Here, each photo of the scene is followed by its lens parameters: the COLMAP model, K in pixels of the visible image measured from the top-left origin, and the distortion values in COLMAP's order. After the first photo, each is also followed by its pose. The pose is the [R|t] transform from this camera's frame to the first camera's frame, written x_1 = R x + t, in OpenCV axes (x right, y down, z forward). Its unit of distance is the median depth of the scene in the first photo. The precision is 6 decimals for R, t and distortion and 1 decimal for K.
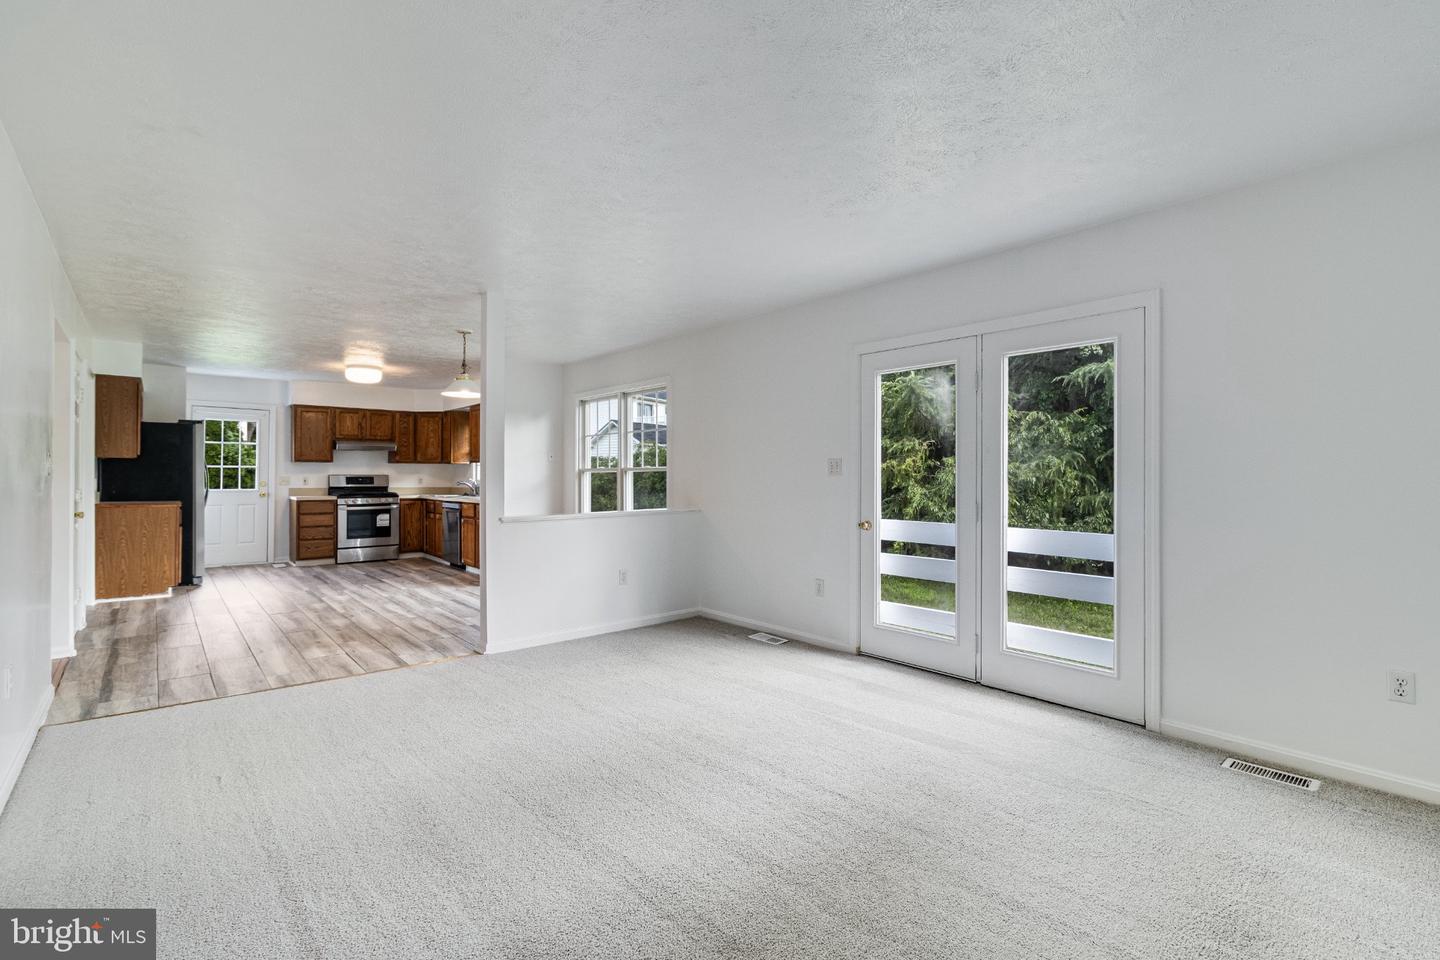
lens RADIAL K [[669.4, 0, 721.7], [0, 669.4, 469.5], [0, 0, 1]] dist [0.004027, -0.000462]
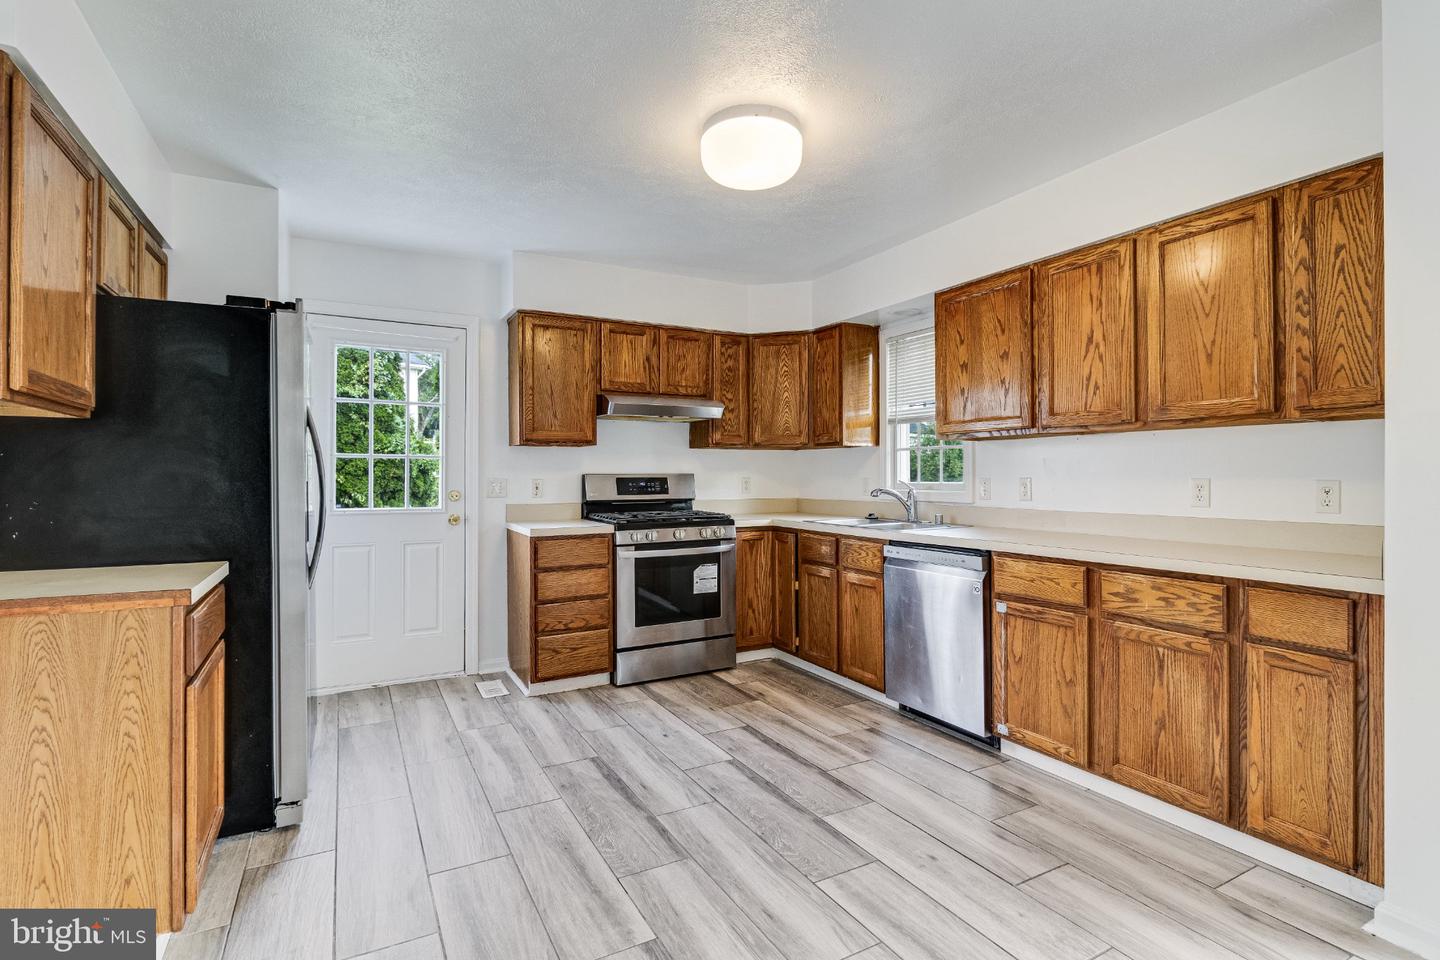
lens RADIAL K [[692.8, 0, 721.4], [0, 692.8, 475.4], [0, 0, 1]] dist [0.000616, -0.002621]
pose [[0.979541, -0.005049, -0.201183, -0.415456], [0.007078, 0.999931, 0.009367, 0.005351], [0.201122, -0.010599, 0.979509, 0.582444]]
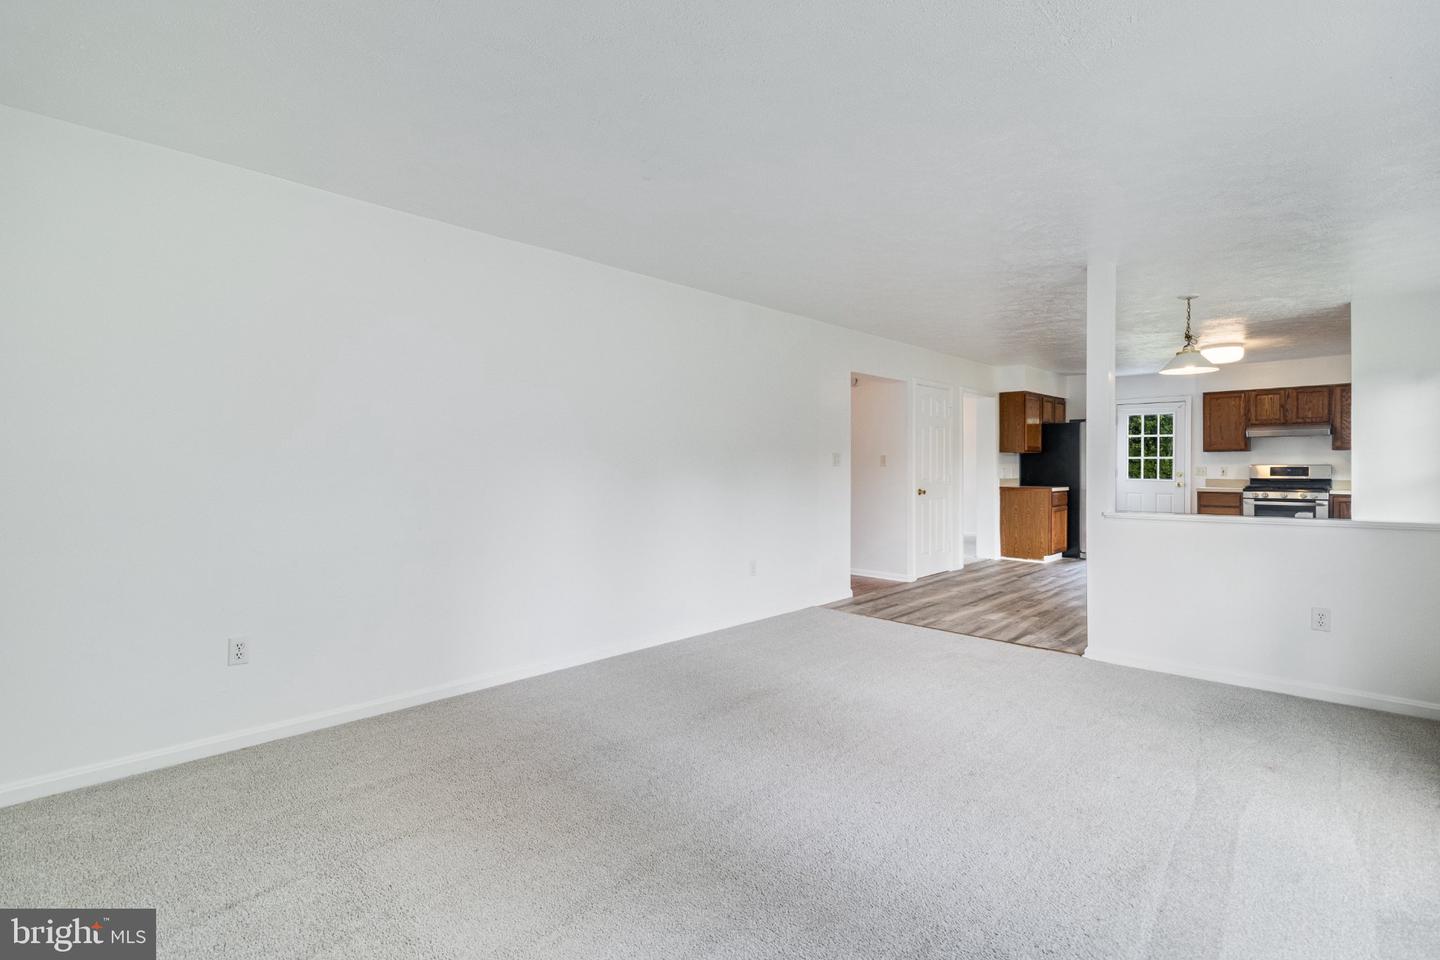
lens RADIAL K [[669.4, 0, 712.8], [0, 669.4, 470.8], [0, 0, 1]] dist [0.004027, -0.000462]
pose [[0.089229, 0.005774, -0.995994, 0.263392], [0.011274, 0.999913, 0.006807, 0.001533], [0.995947, -0.011836, 0.089156, 0.201177]]
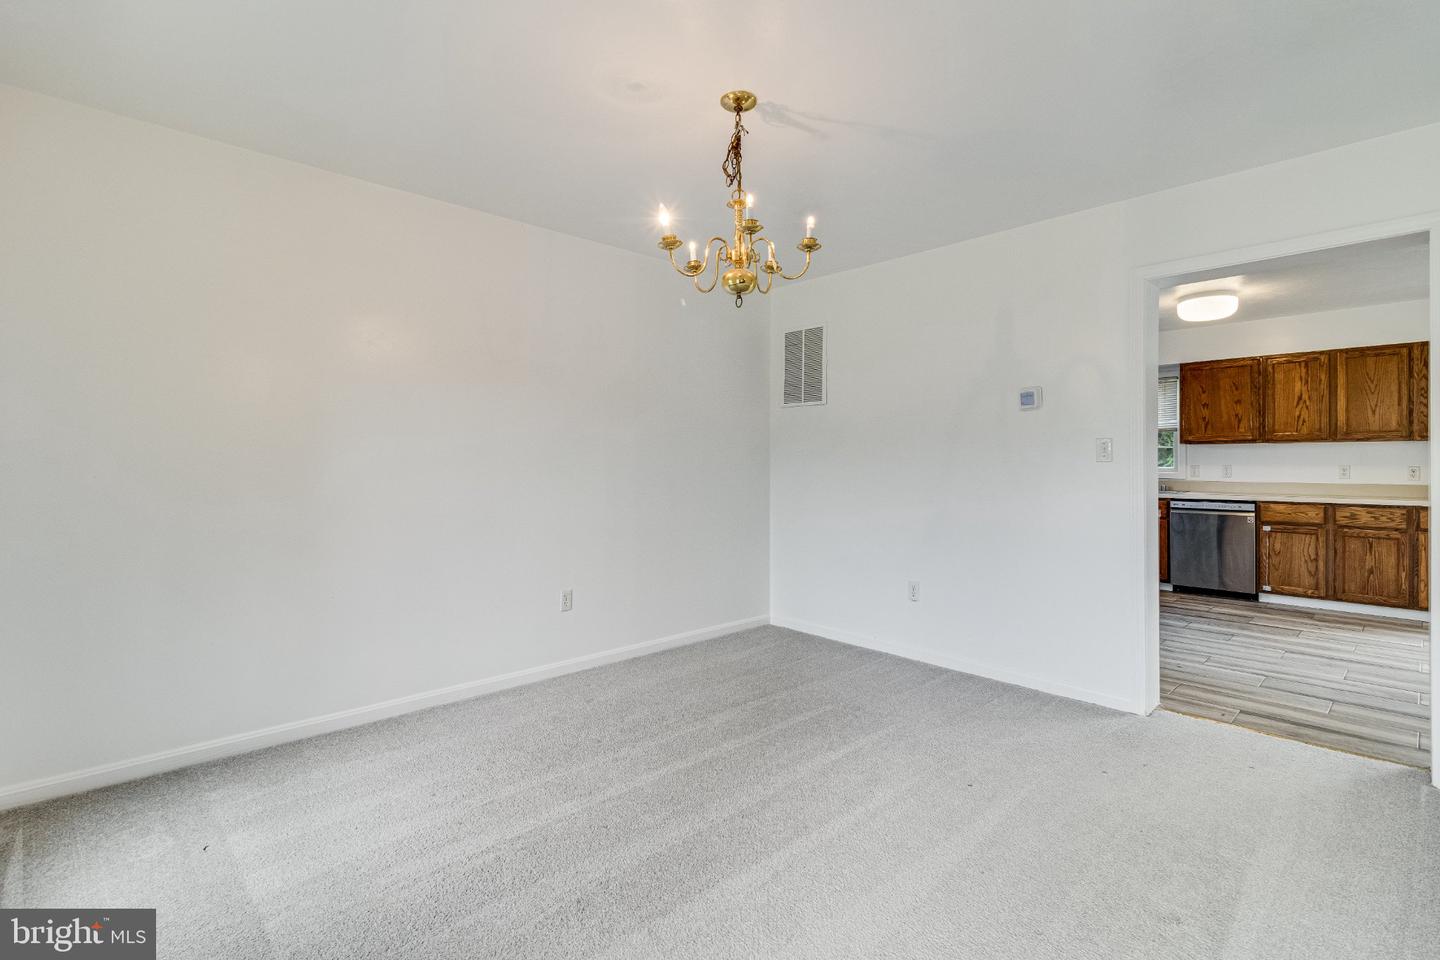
lens RADIAL K [[669.4, 0, 709.8], [0, 669.4, 466.1], [0, 0, 1]] dist [0.004027, -0.000462]
pose [[0.997964, 0.004271, 0.063631, -0.910608], [-0.004918, 0.999938, 0.010025, 0.008046], [-0.063584, -0.010318, 0.997923, 0.328145]]
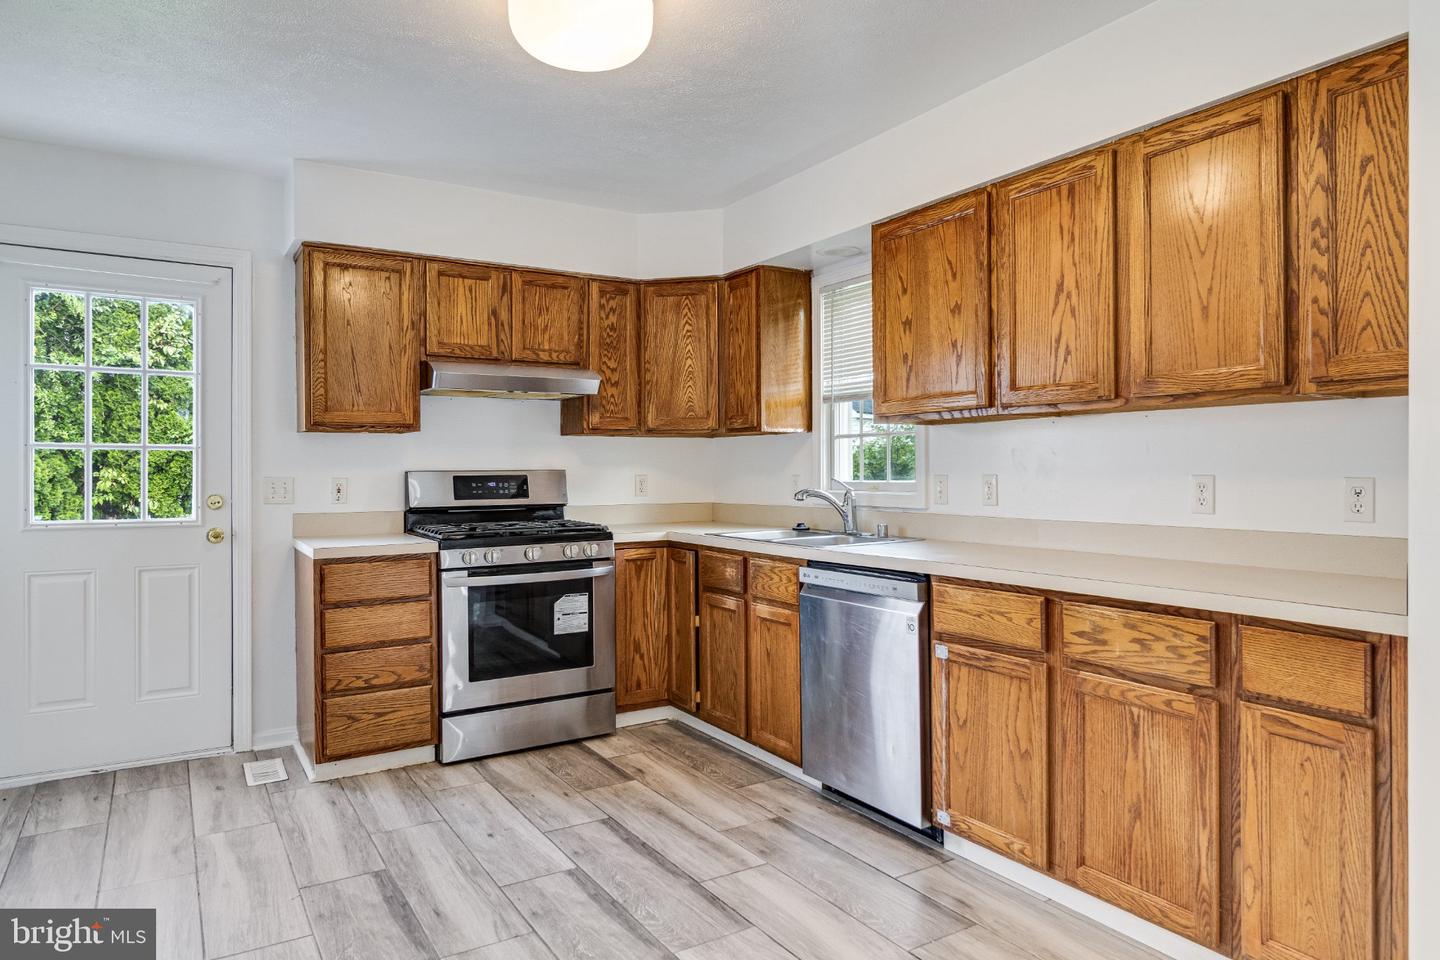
lens RADIAL K [[899.7, 0, 723.1], [0, 899.7, 475.8], [0, 0, 1]] dist [0.003448, 0.002074]
pose [[0.989381, -0.006796, -0.145186, -0.382519], [0.009081, 0.999845, 0.015083, 0.005325], [0.145061, -0.016242, 0.989289, 0.609366]]
